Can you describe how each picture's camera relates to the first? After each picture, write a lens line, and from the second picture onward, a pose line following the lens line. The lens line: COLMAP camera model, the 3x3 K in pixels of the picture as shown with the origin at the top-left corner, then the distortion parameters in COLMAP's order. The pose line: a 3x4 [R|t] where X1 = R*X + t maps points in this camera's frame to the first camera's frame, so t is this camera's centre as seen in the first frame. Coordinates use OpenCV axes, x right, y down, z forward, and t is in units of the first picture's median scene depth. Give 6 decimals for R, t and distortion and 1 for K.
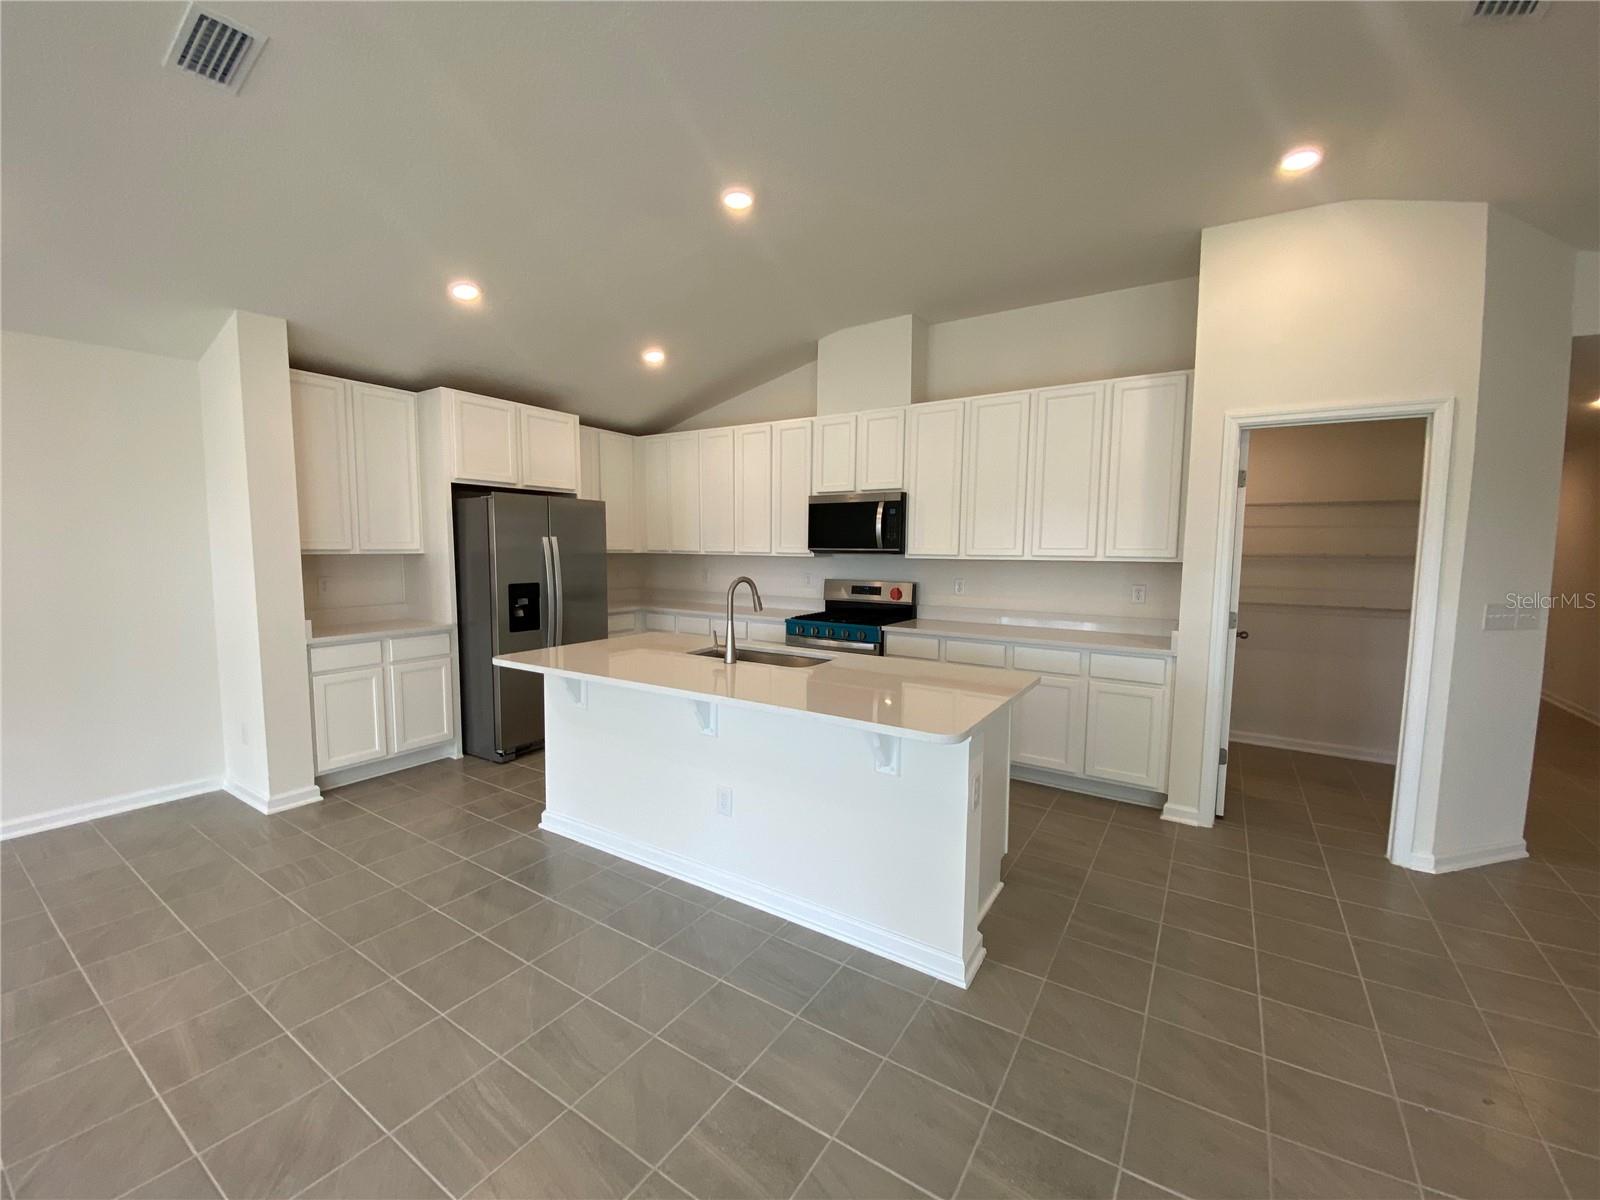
lens RADIAL K [[654.6, 0, 795.5], [0, 654.6, 601.0], [0, 0, 1]] dist [0.013478, -0.001015]
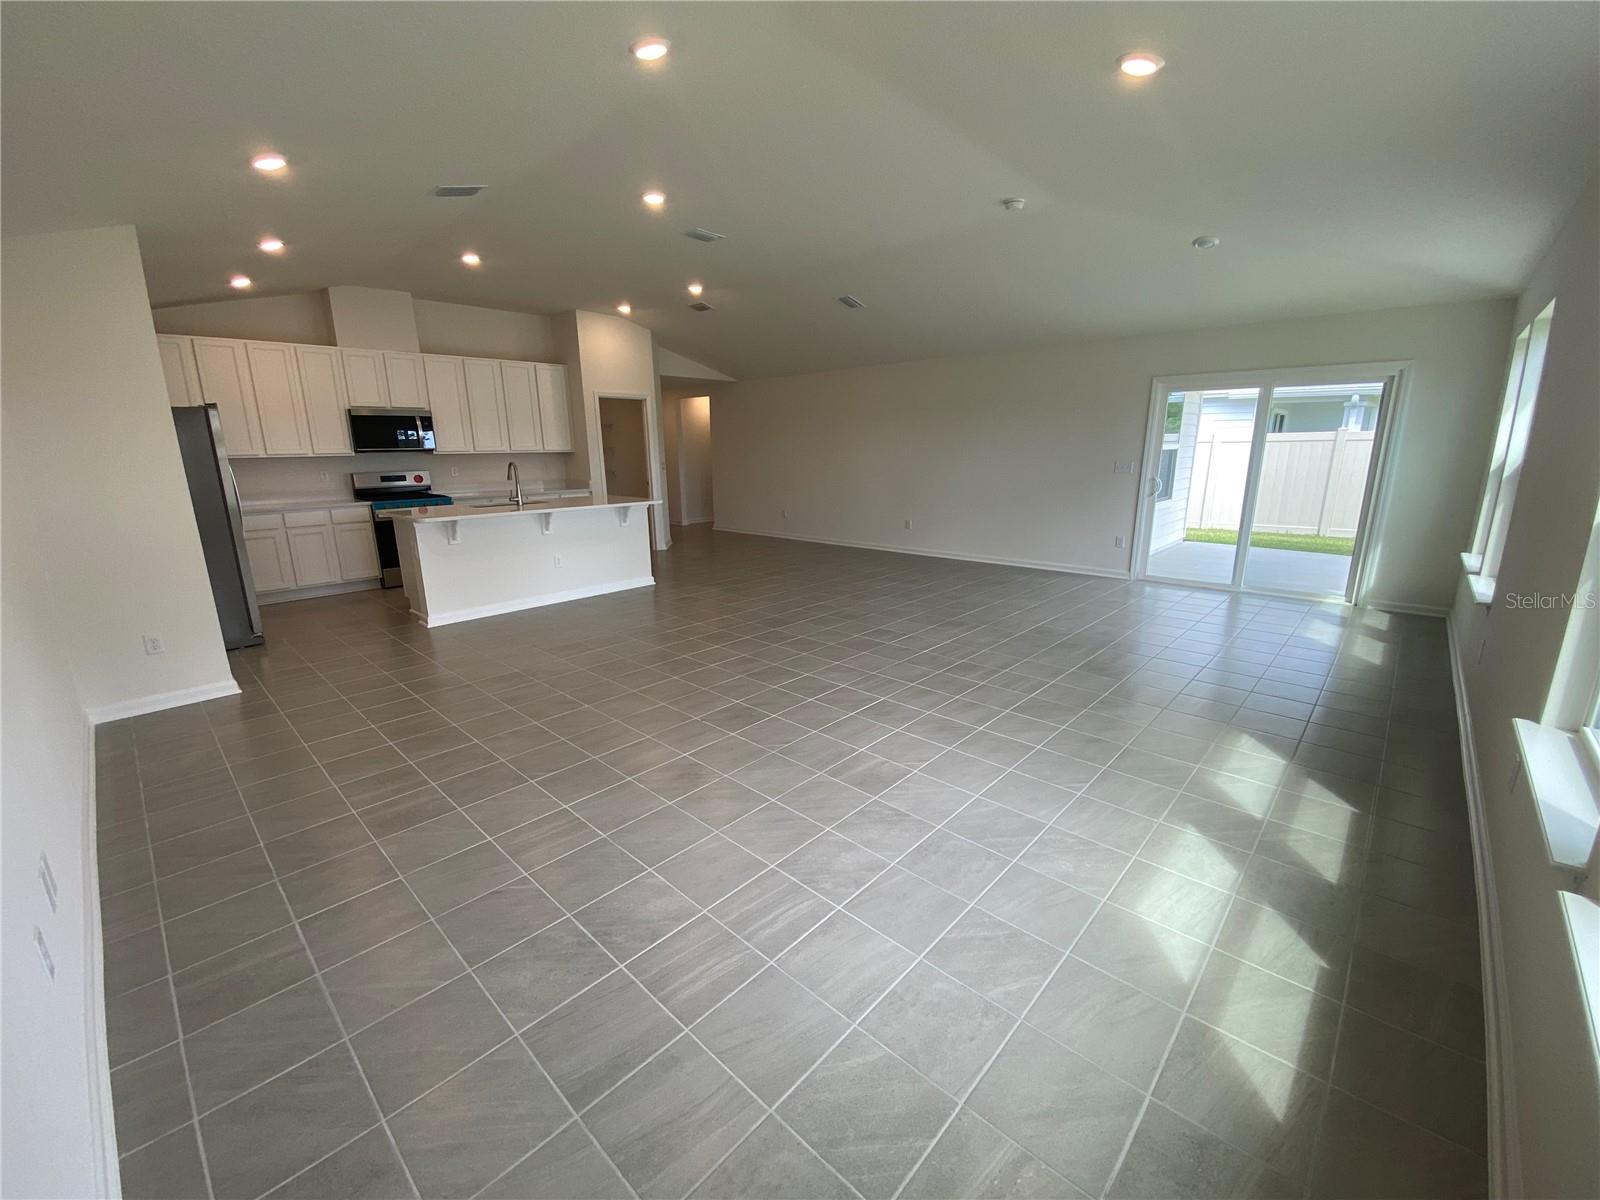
lens RADIAL K [[654.6, 0, 812.7], [0, 654.6, 600.2], [0, 0, 1]] dist [0.013478, -0.001015]
pose [[0.159488, -0.242712, 0.956898, -1.494205], [0.097185, 0.968457, 0.229446, 0.000295], [-0.982404, 0.056403, 0.178046, -0.180288]]
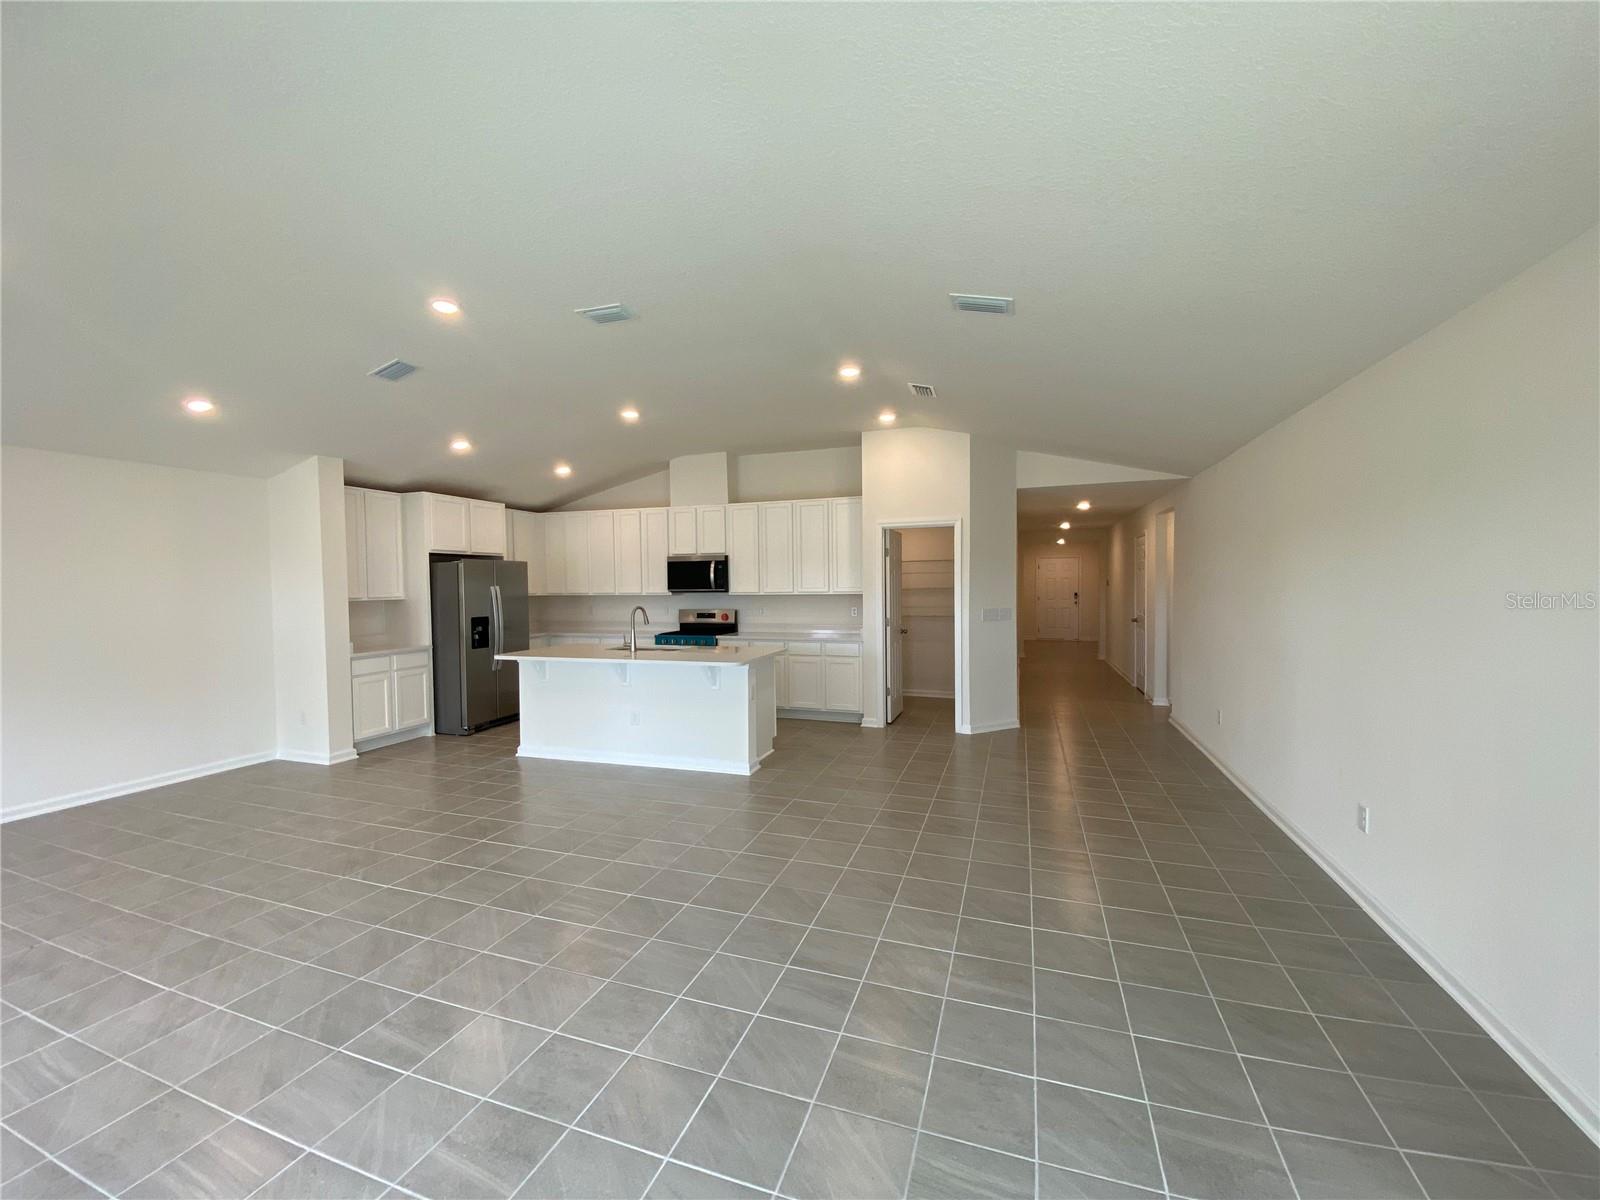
lens RADIAL K [[654.6, 0, 796.3], [0, 654.6, 603.1], [0, 0, 1]] dist [0.013478, -0.001015]
pose [[0.971658, -0.026069, 0.234950, -0.062809], [0.039182, 0.997914, -0.051316, 0.053833], [-0.233122, 0.059067, 0.970652, -0.738893]]
